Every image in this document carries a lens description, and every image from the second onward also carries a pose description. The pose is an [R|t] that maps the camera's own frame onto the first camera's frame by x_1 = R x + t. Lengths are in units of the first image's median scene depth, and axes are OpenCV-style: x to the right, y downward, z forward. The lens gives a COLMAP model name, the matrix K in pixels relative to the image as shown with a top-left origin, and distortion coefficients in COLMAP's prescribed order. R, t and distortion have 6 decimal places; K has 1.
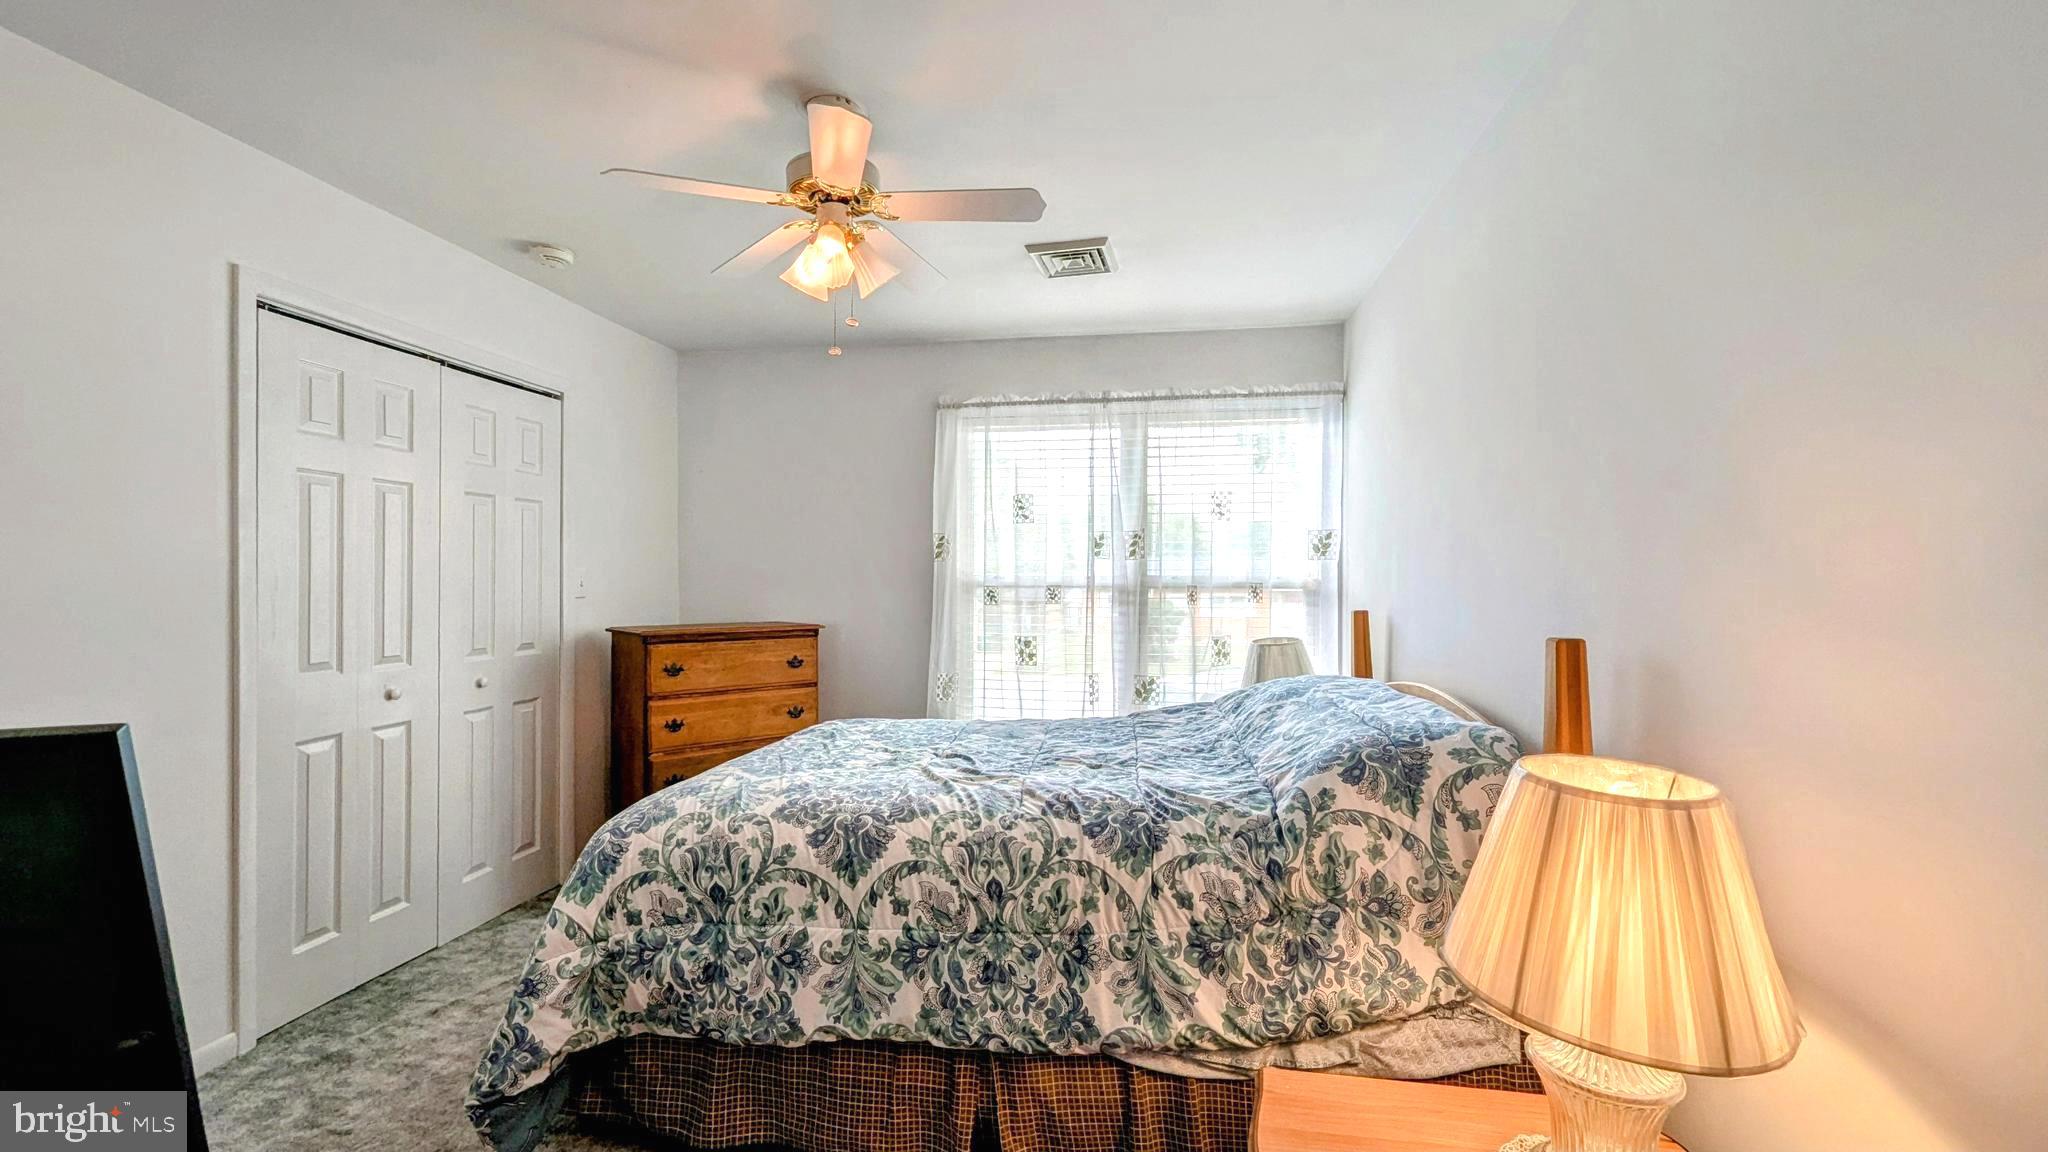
lens RADIAL K [[841.0, 0, 1008.8], [0, 841.0, 570.2], [0, 0, 1]] dist [-0.000473, 0.000001]
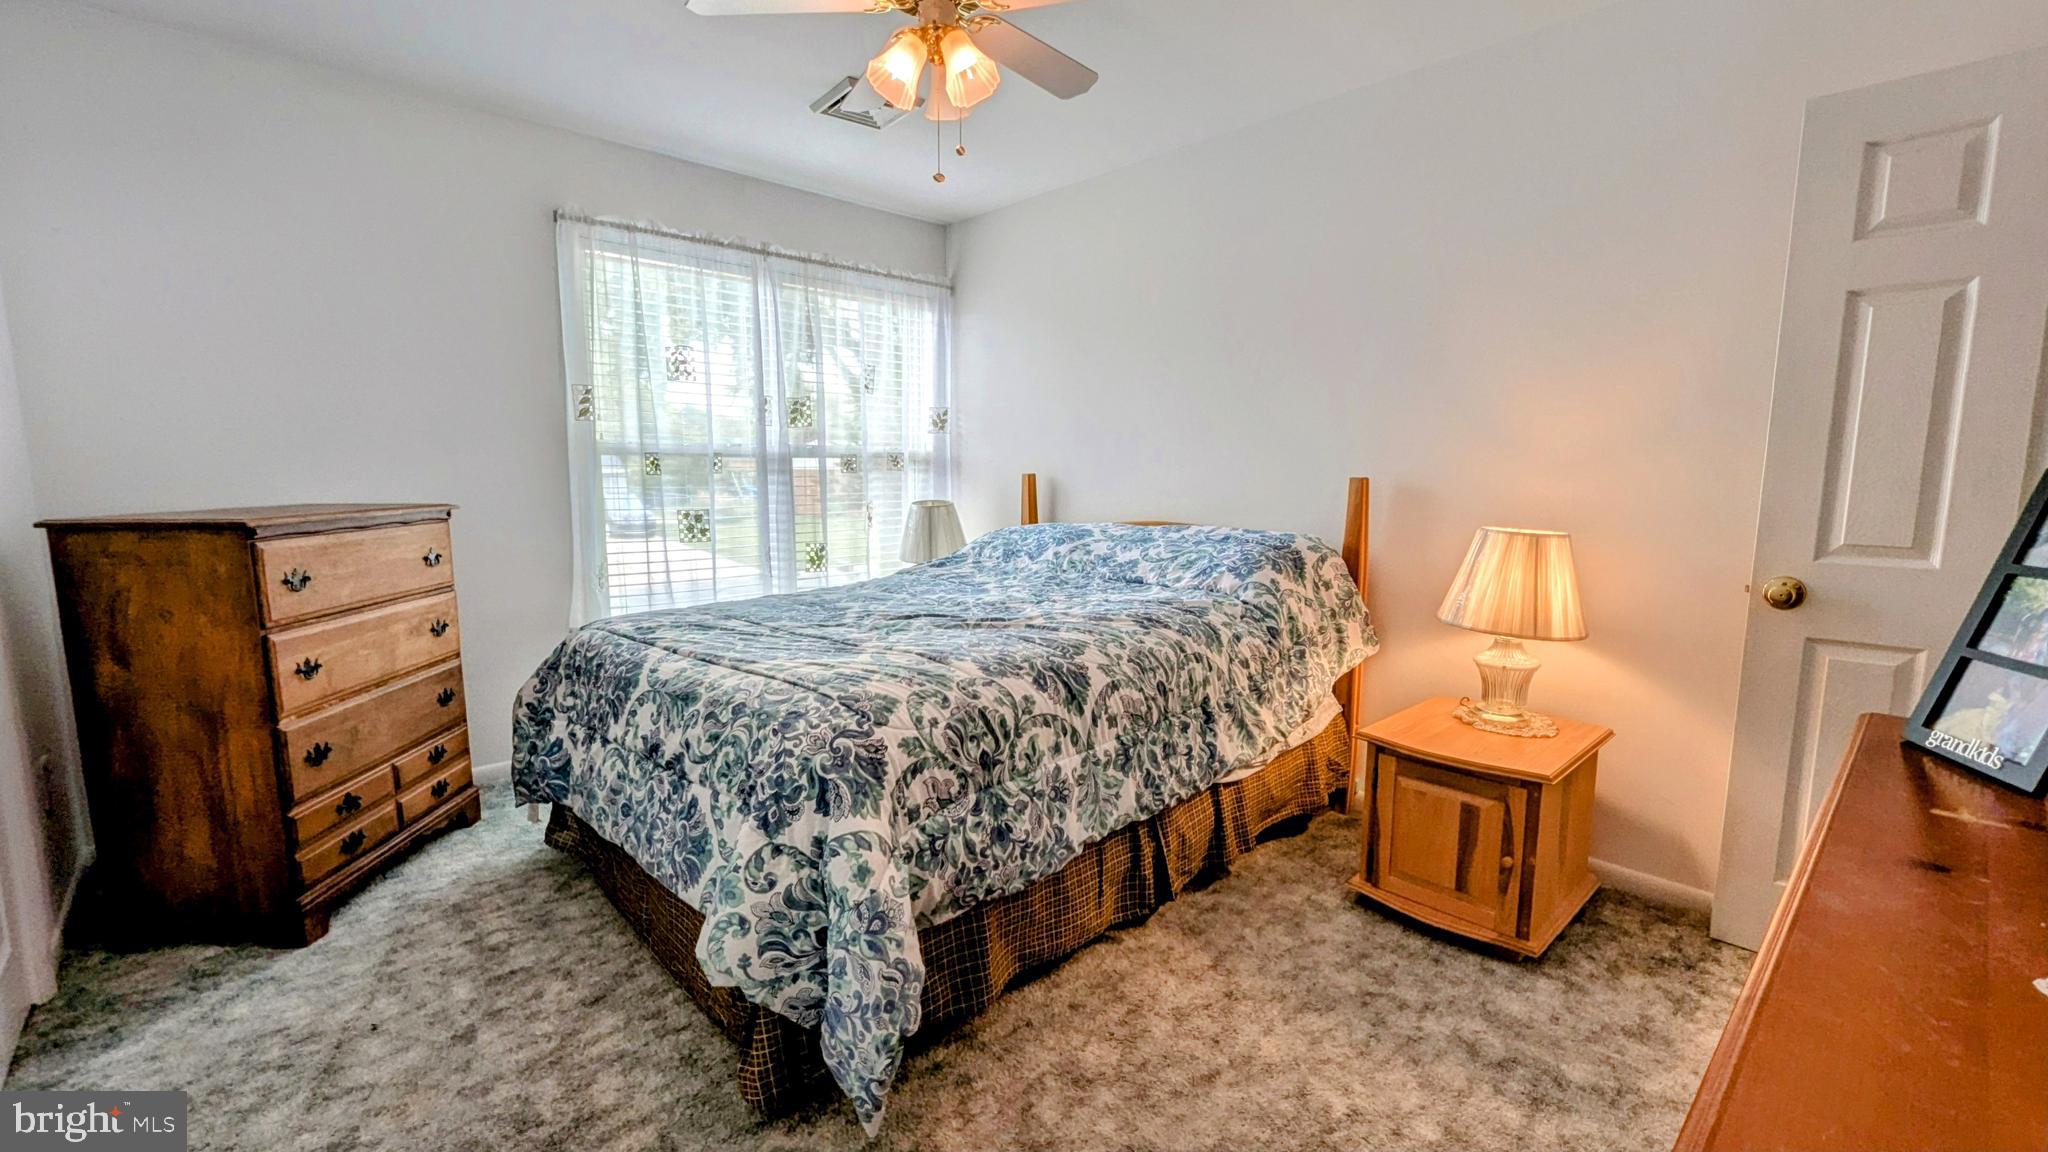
lens RADIAL K [[841.0, 0, 1008.8], [0, 841.0, 570.2], [0, 0, 1]] dist [-0.000473, 0.000001]
pose [[0.614533, -0.095681, 0.783067, -1.076739], [-0.014125, 0.991124, 0.132188, 0.043458], [-0.788765, -0.092295, 0.607727, 0.420400]]
